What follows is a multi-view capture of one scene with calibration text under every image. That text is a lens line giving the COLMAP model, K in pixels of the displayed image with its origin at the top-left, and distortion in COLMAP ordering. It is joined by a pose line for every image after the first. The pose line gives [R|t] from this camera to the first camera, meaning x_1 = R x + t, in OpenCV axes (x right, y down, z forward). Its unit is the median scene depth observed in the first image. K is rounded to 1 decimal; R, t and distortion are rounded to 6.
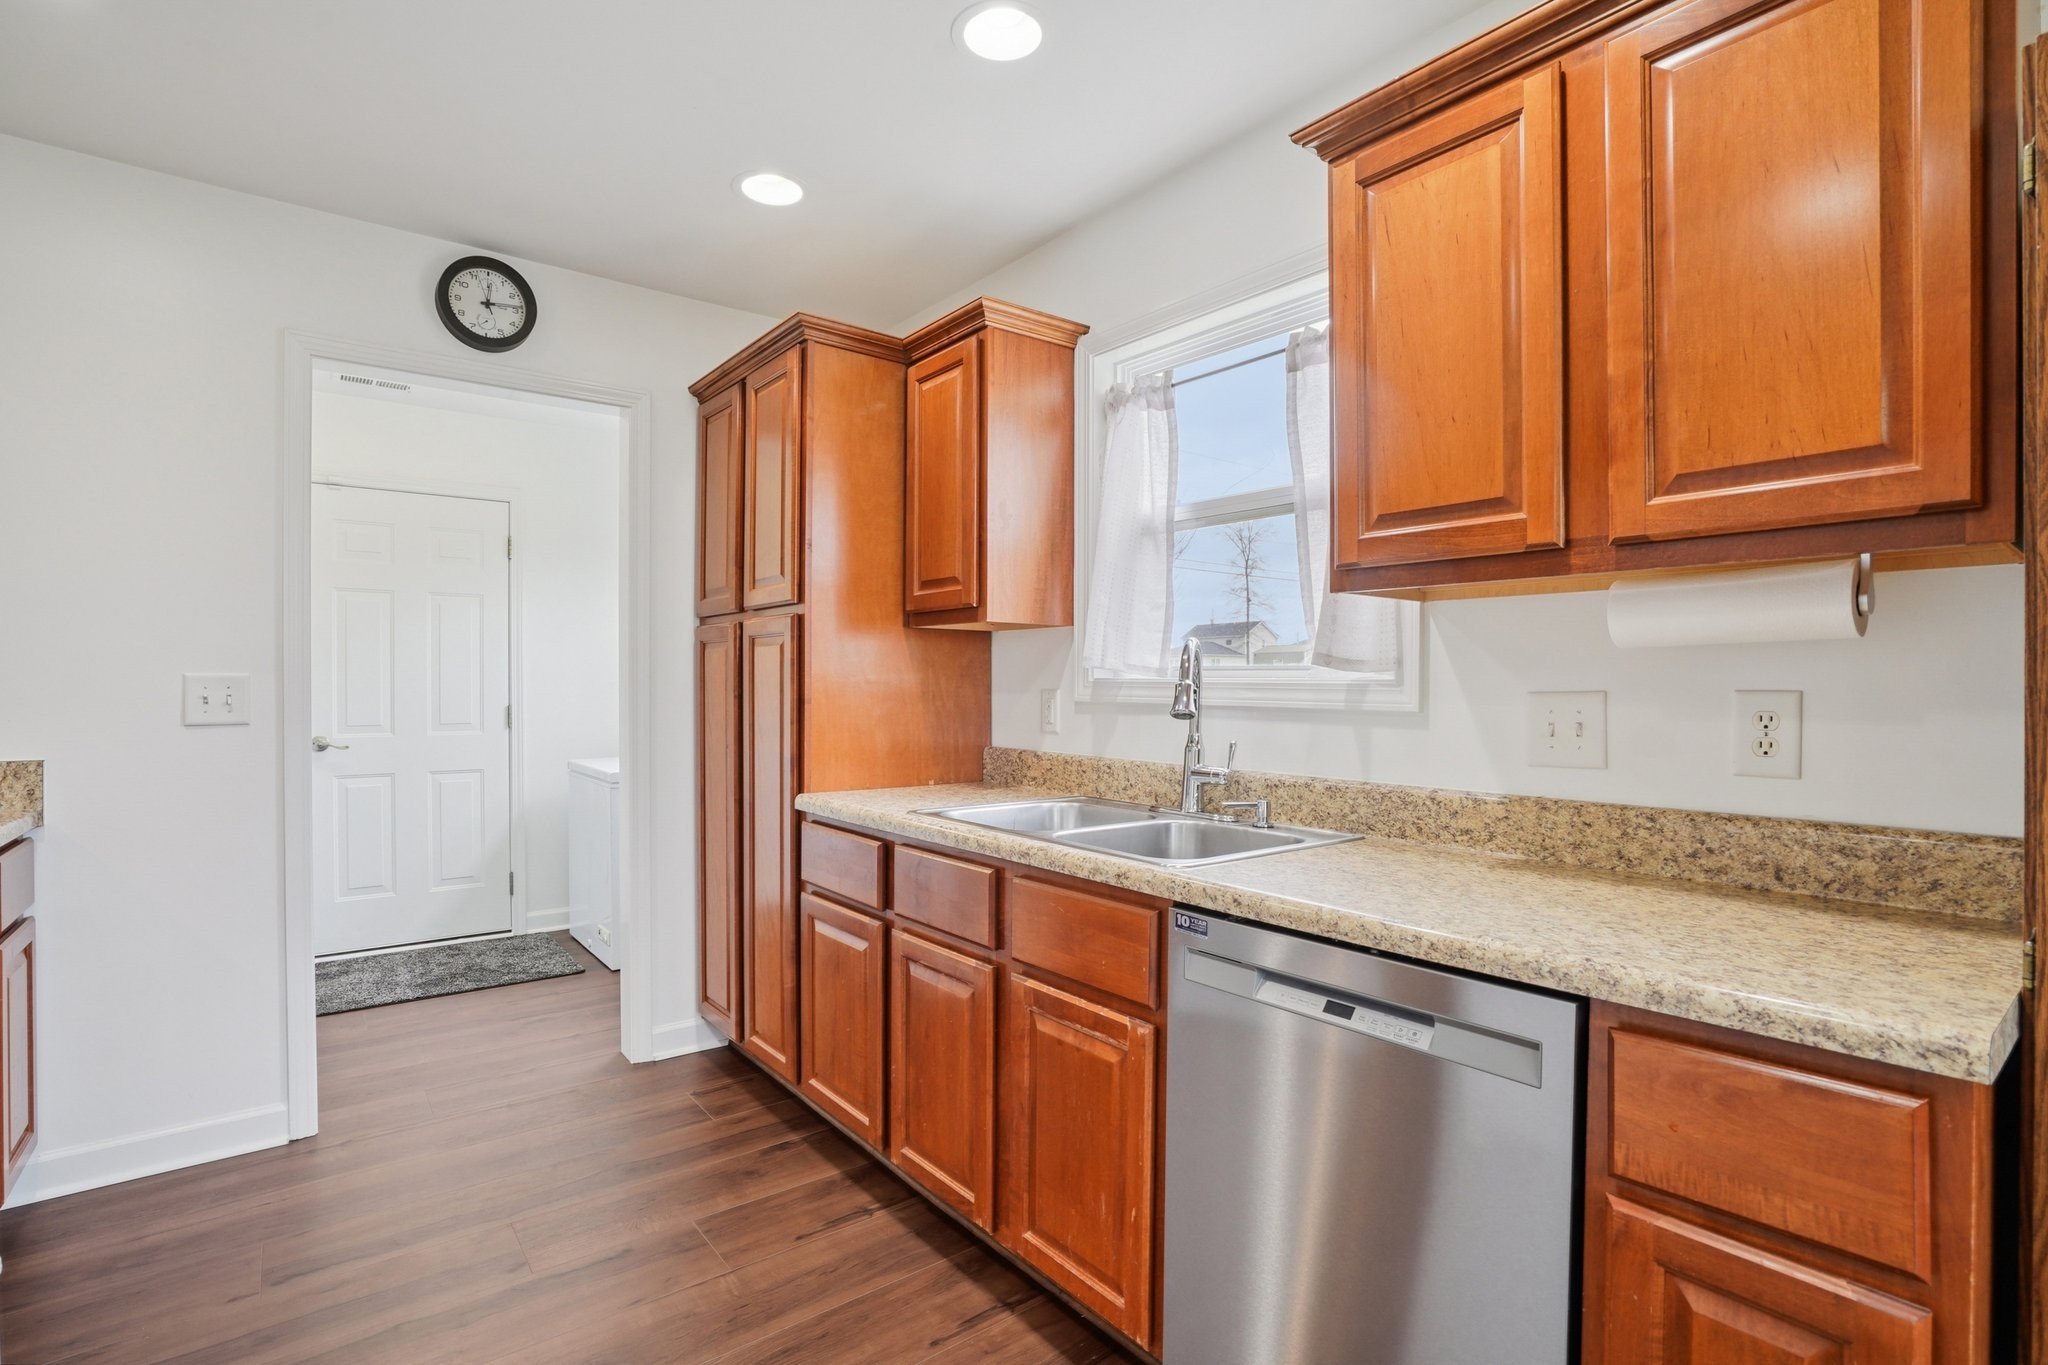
lens RADIAL K [[962.3, 0, 1020.6], [0, 962.3, 687.3], [0, 0, 1]] dist [-0.054082, 0.018050]
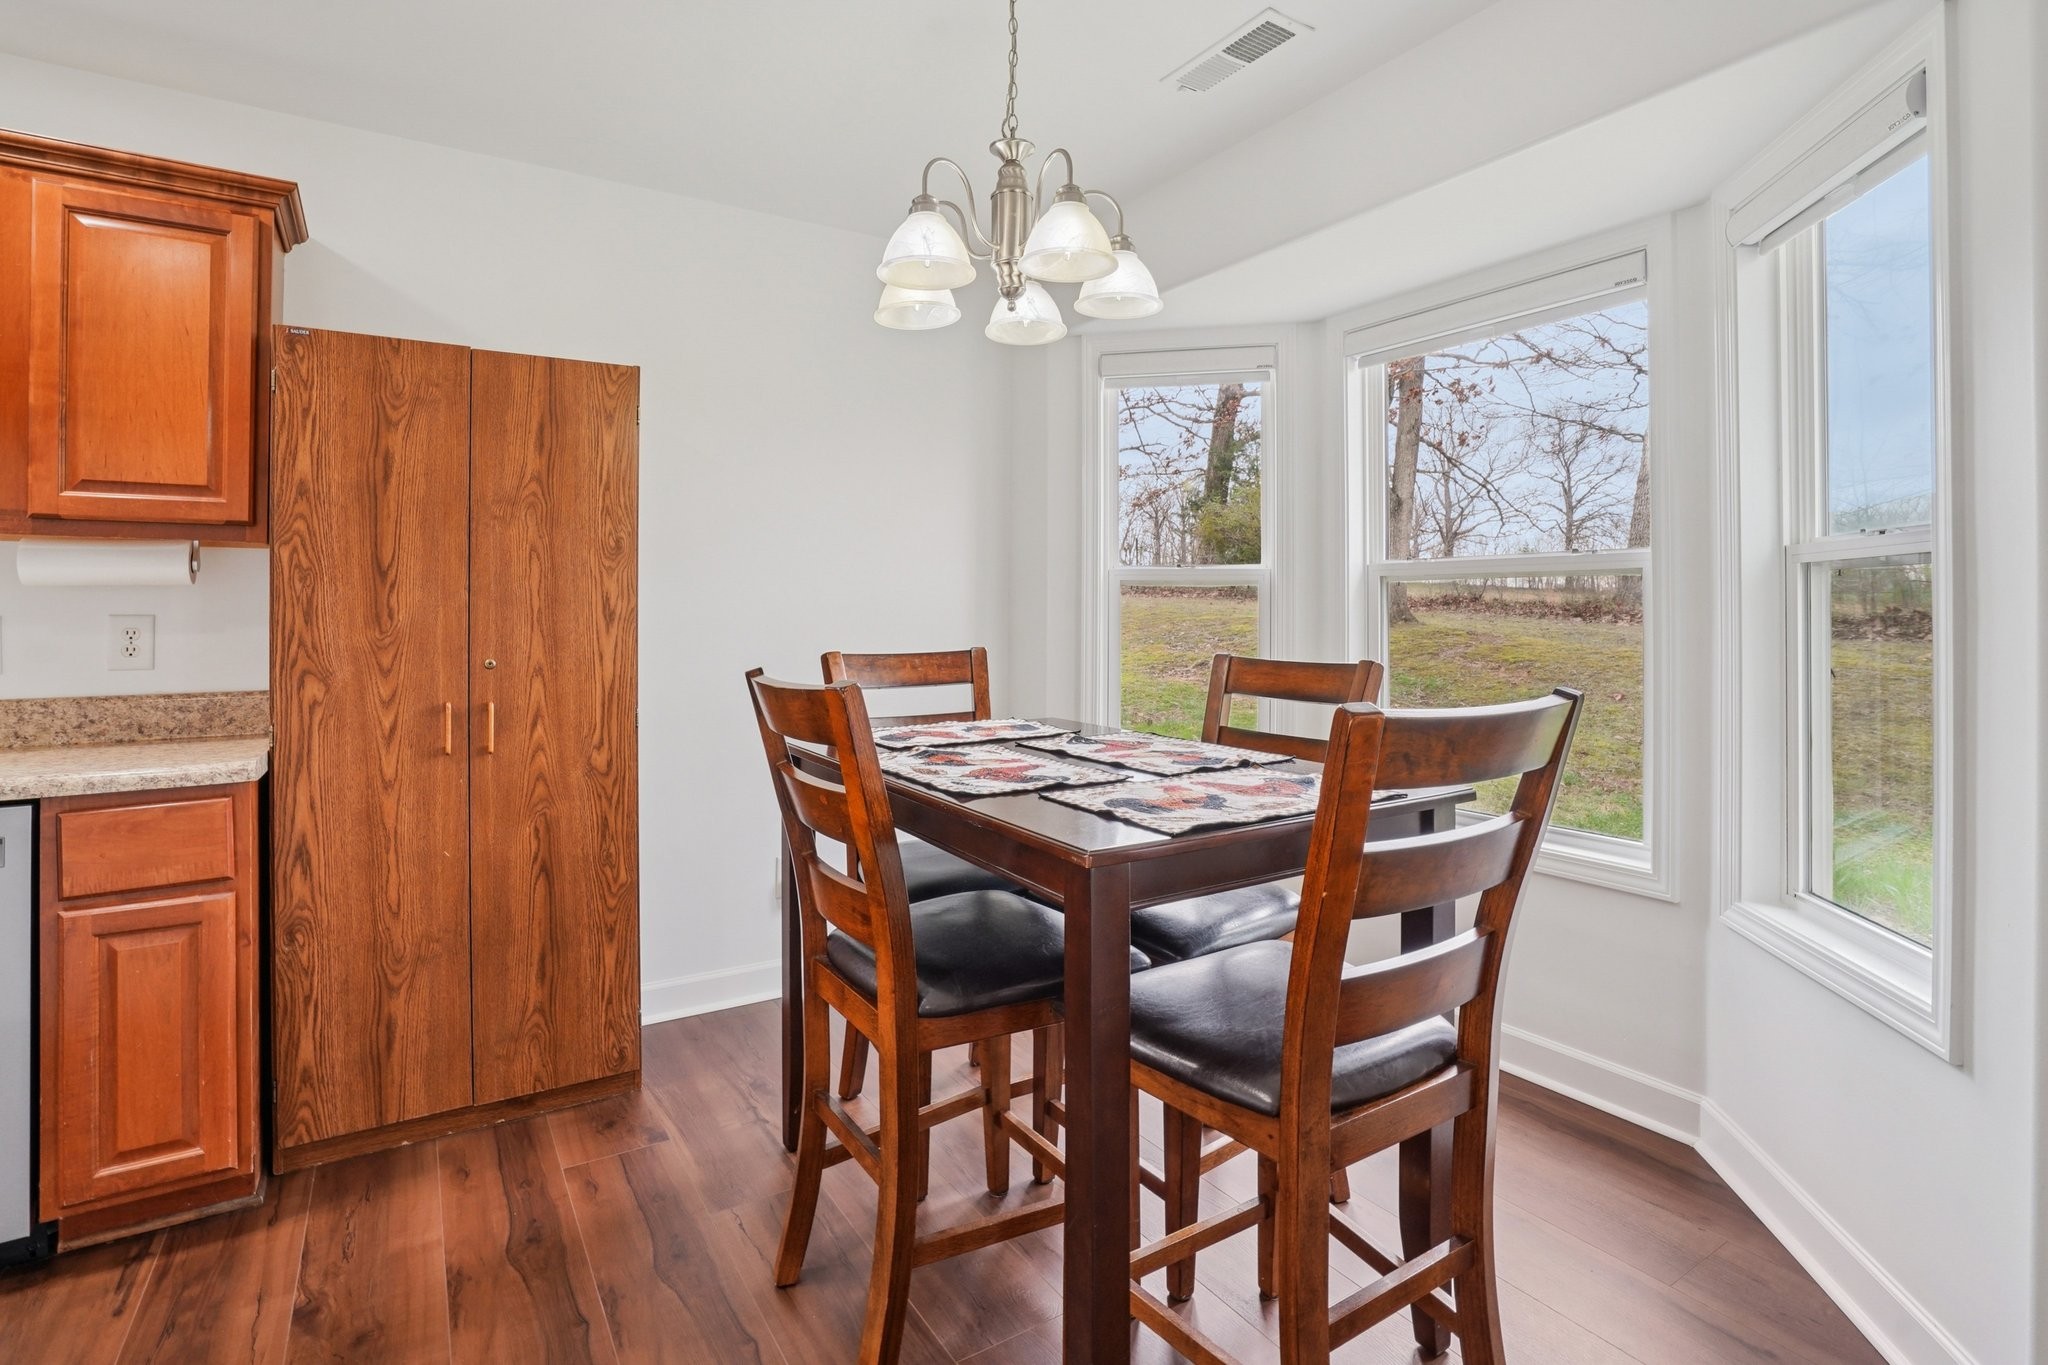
lens RADIAL K [[962.3, 0, 997.9], [0, 962.3, 605.2], [0, 0, 1]] dist [-0.054082, 0.018050]
pose [[0.098805, 0.006957, 0.995082, -0.725446], [0.004852, 0.999960, -0.007473, 0.006620], [-0.995095, 0.005566, 0.098767, -0.713244]]
